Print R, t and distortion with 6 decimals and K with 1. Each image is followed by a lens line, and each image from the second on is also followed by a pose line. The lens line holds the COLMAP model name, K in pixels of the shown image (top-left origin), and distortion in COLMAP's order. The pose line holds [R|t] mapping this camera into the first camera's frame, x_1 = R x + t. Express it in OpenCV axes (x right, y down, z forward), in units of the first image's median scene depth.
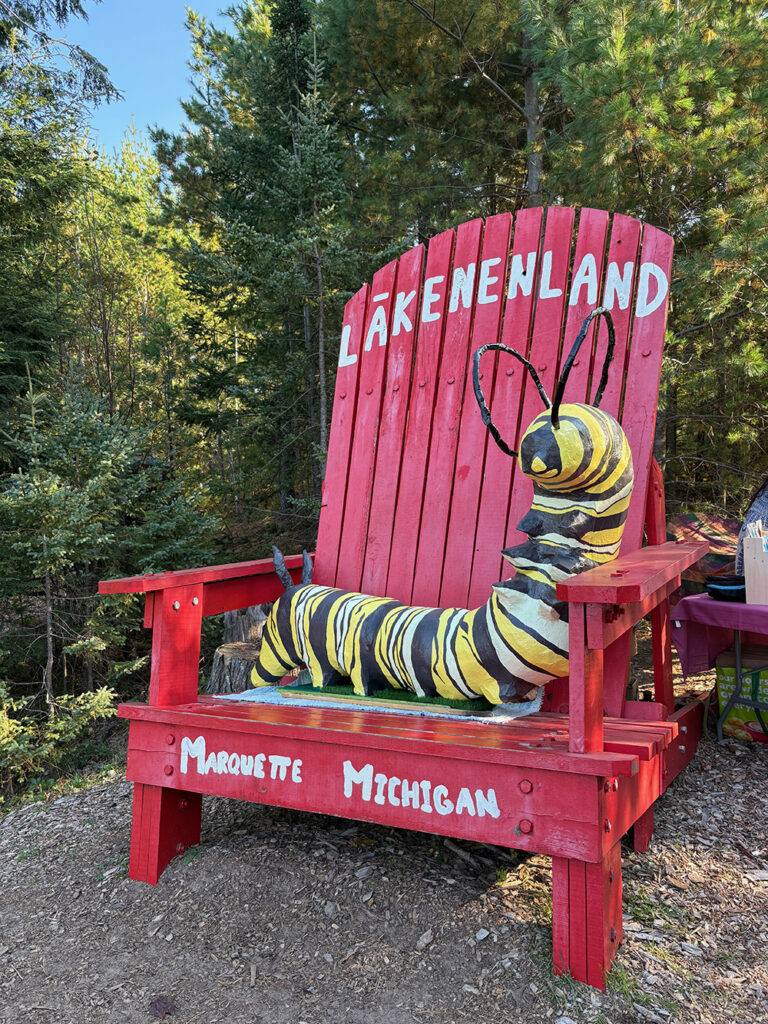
lens RADIAL K [[810.2, 0, 384.0], [0, 810.2, 512.0], [0, 0, 1]] dist [0.016900, -0.005182]
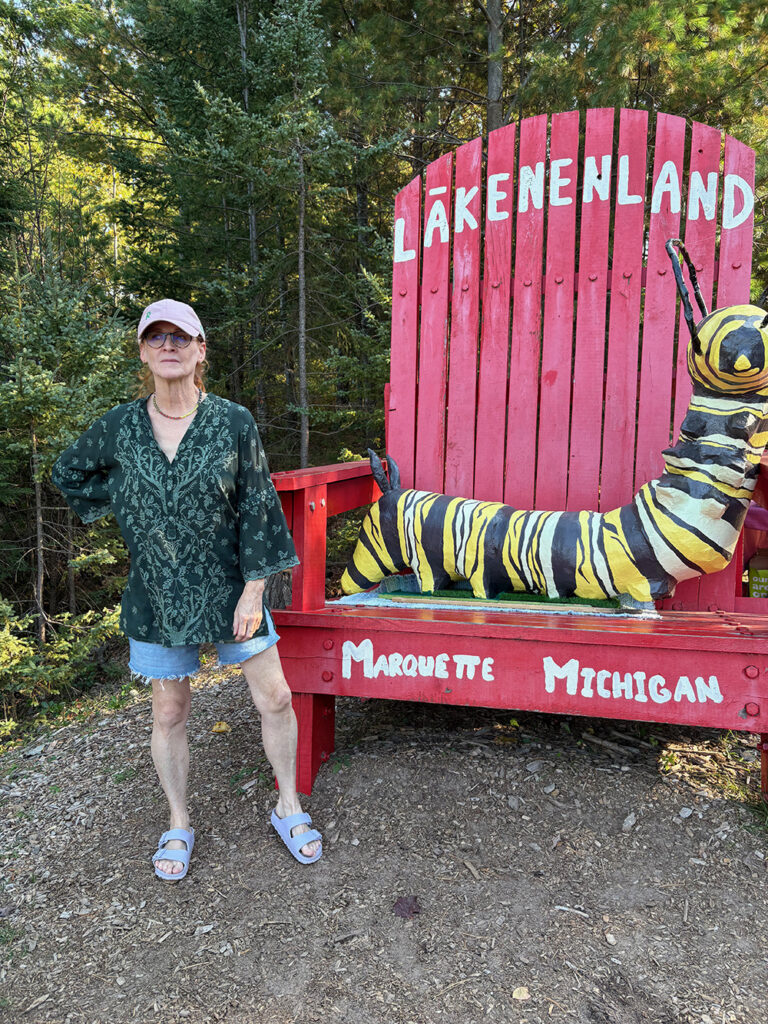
lens RADIAL K [[820.7, 0, 384.0], [0, 820.7, 512.0], [0, 0, 1]] dist [0.005643, 0.003920]
pose [[0.979346, 0.005182, 0.202126, -0.361247], [-0.023017, 0.996030, 0.085989, 0.039128], [-0.200878, -0.088865, 0.975577, 0.061183]]
